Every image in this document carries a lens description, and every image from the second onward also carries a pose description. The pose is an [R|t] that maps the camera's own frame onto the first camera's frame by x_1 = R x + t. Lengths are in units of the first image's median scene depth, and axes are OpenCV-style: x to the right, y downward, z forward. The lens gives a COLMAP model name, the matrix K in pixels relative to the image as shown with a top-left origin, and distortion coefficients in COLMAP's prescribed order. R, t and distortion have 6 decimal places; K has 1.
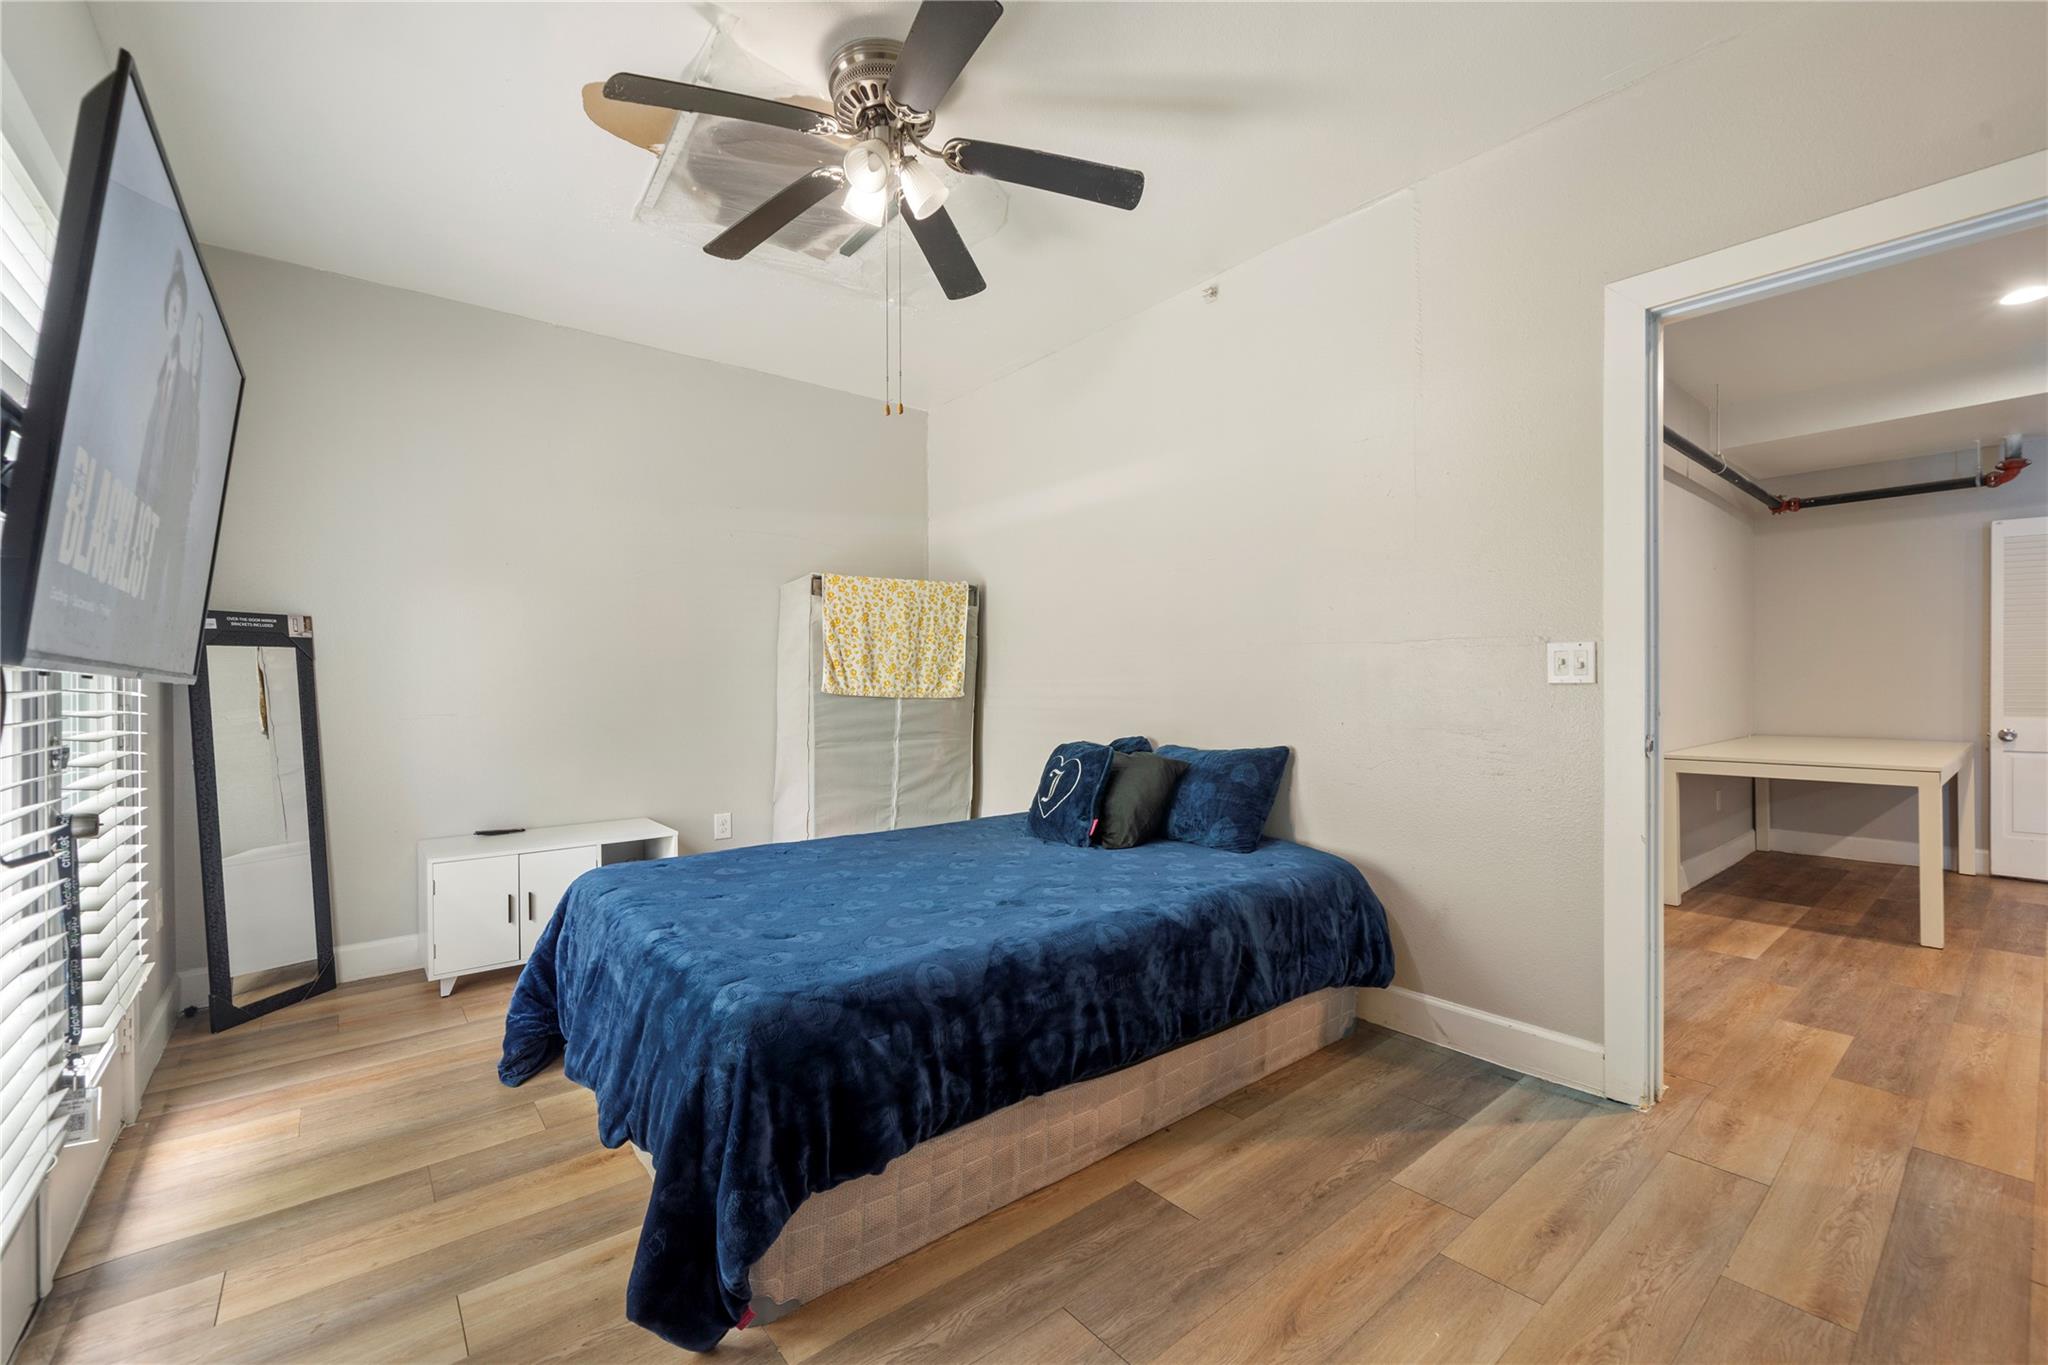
lens RADIAL K [[844.4, 0, 1024.0], [0, 844.4, 682.5], [0, 0, 1]] dist [-0.000087, 0.000189]
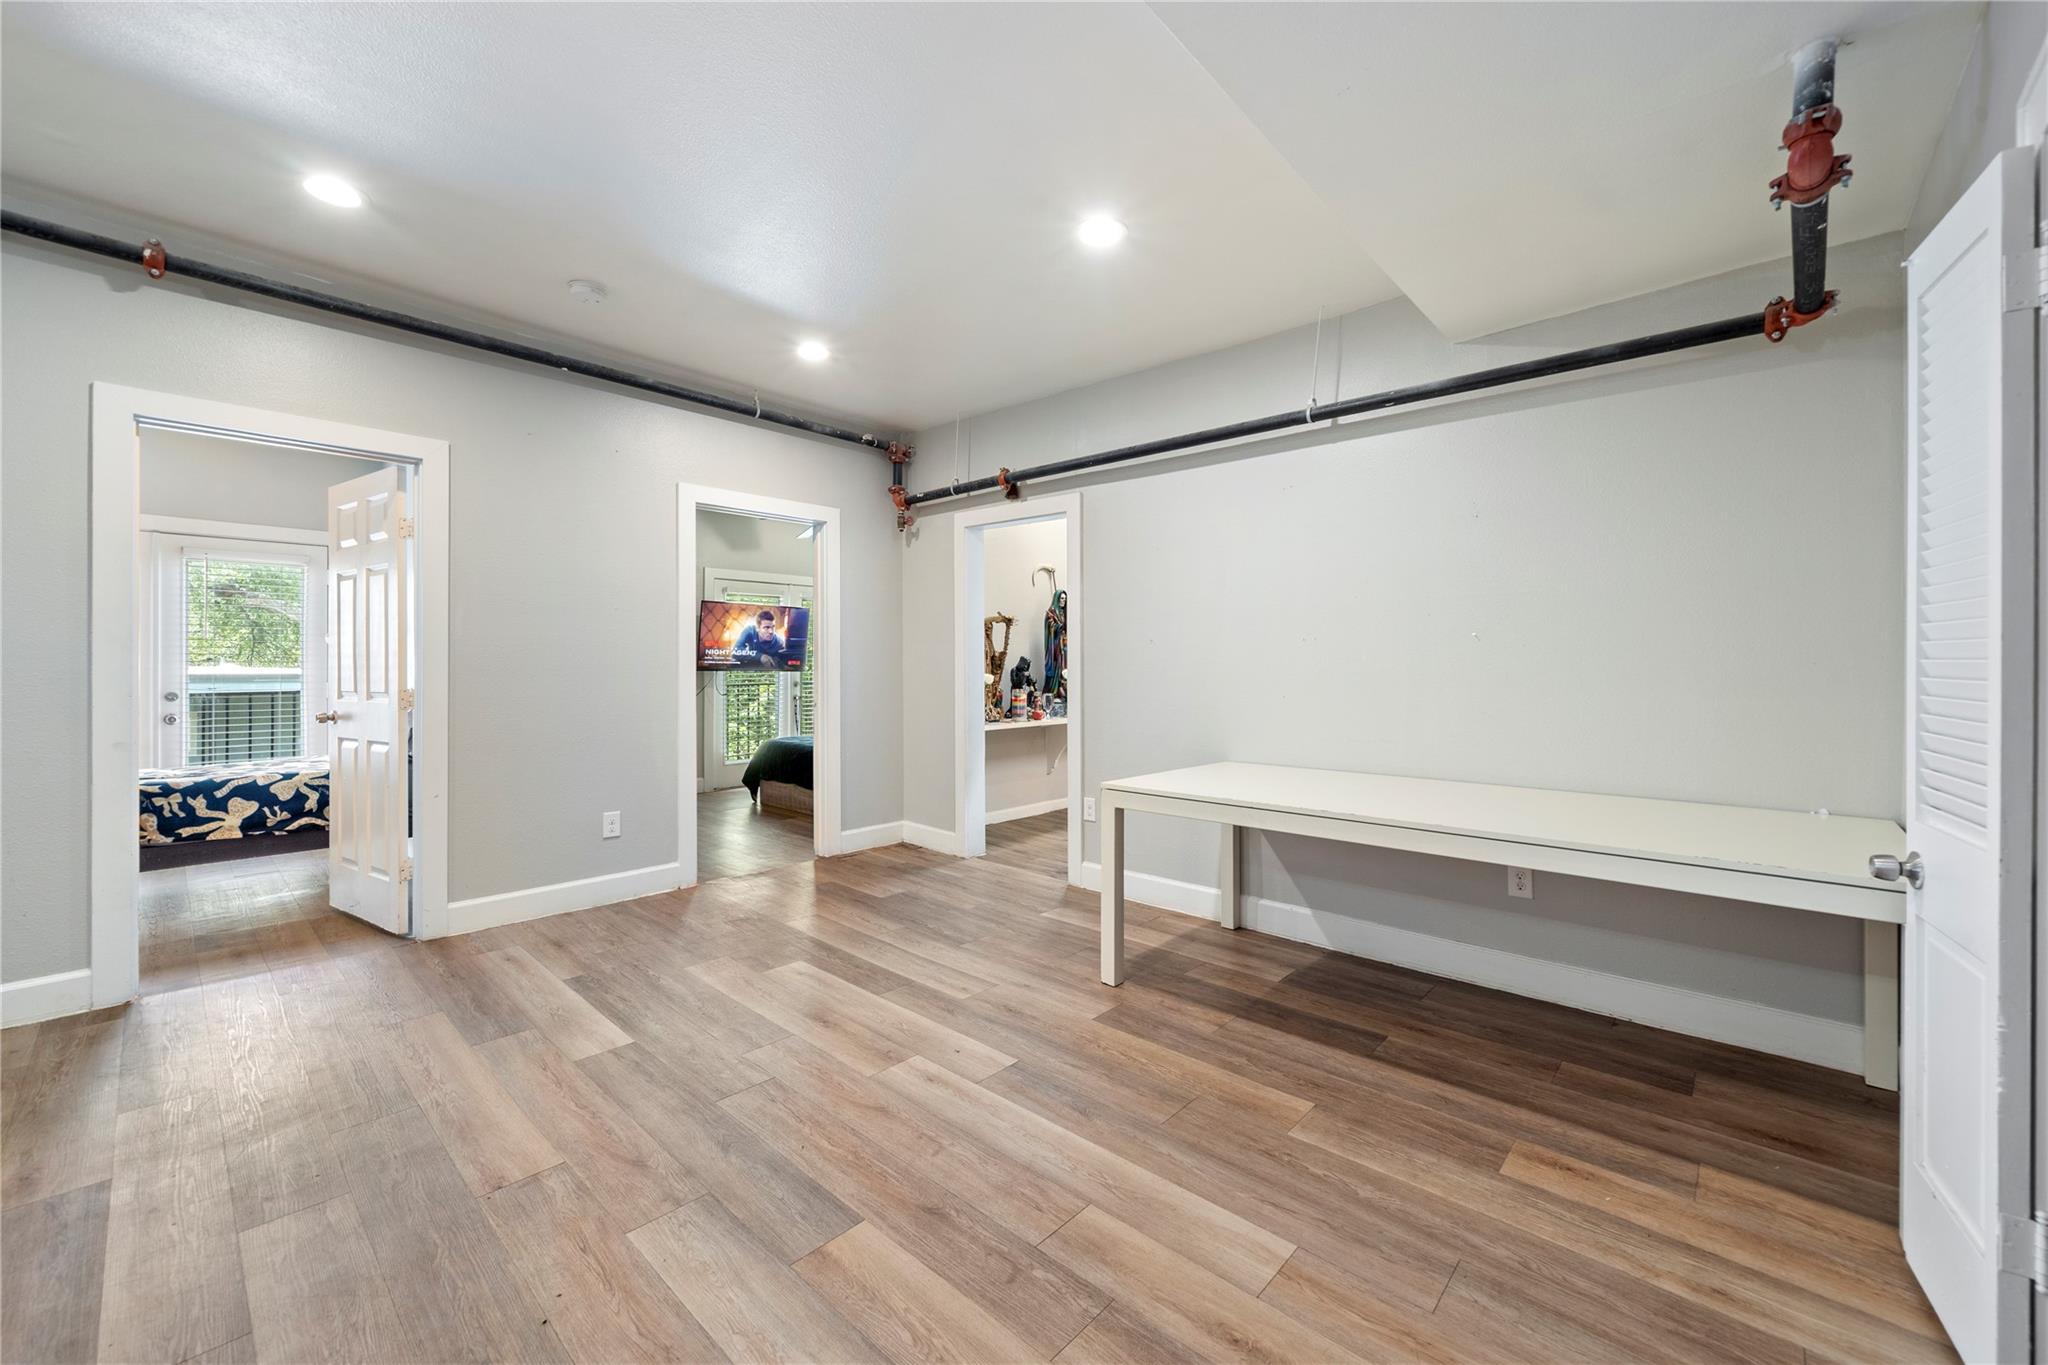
lens RADIAL K [[802.5, 0, 1031.3], [0, 802.5, 662.0], [0, 0, 1]] dist [-0.001296, 0.000459]
pose [[0.146154, 0.002489, -0.989259, 1.474105], [0.000534, 0.999996, 0.002595, -0.024763], [0.989262, -0.000907, 0.146152, 0.609237]]
